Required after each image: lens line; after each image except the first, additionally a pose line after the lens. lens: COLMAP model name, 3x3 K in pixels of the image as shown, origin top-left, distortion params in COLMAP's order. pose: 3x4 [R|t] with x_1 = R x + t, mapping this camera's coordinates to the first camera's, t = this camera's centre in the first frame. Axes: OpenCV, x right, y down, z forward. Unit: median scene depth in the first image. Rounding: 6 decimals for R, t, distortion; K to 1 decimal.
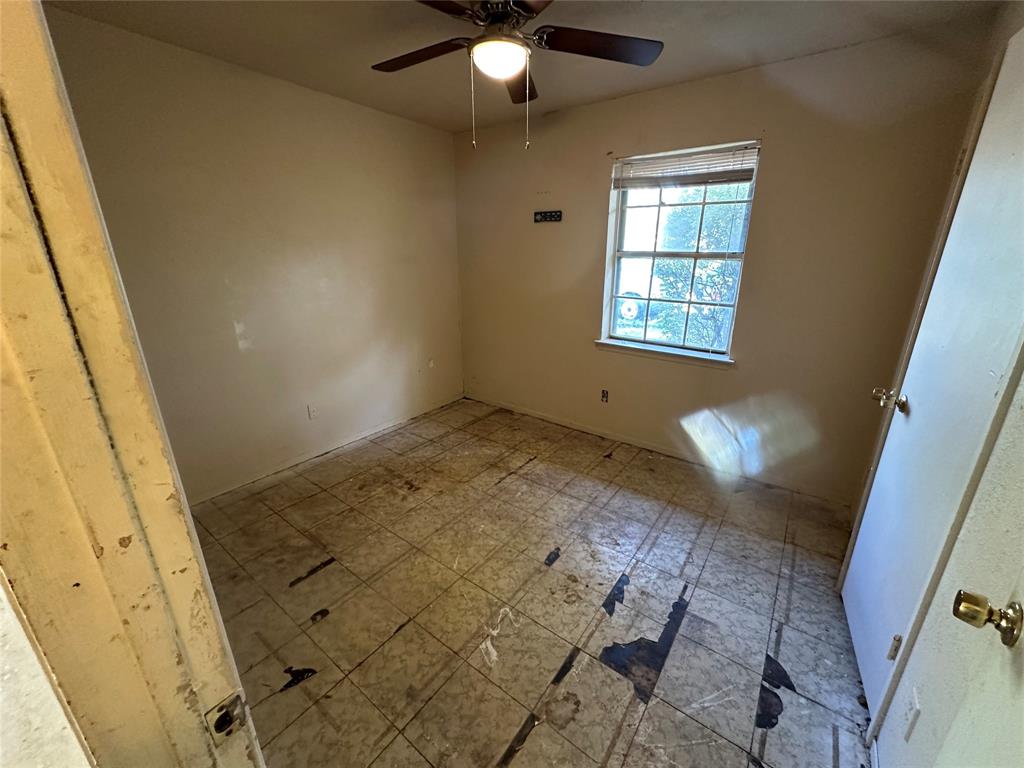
lens RADIAL K [[410.0, 0, 513.5], [0, 410.0, 384.3], [0, 0, 1]] dist [-0.000737, 0.000394]
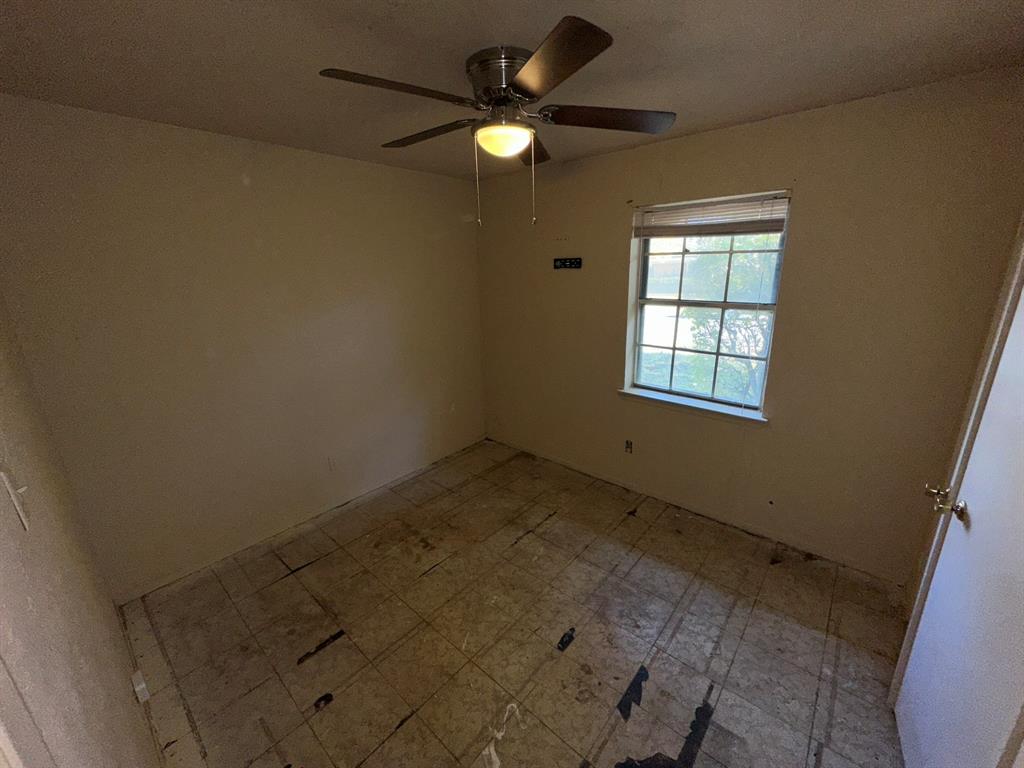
lens RADIAL K [[410.0, 0, 514.0], [0, 410.0, 384.2], [0, 0, 1]] dist [-0.000737, 0.000394]
pose [[0.996623, -0.002535, -0.082078, 0.051191], [0.000305, 0.999631, -0.027169, -0.134165], [0.082117, 0.027052, 0.996256, 0.031735]]
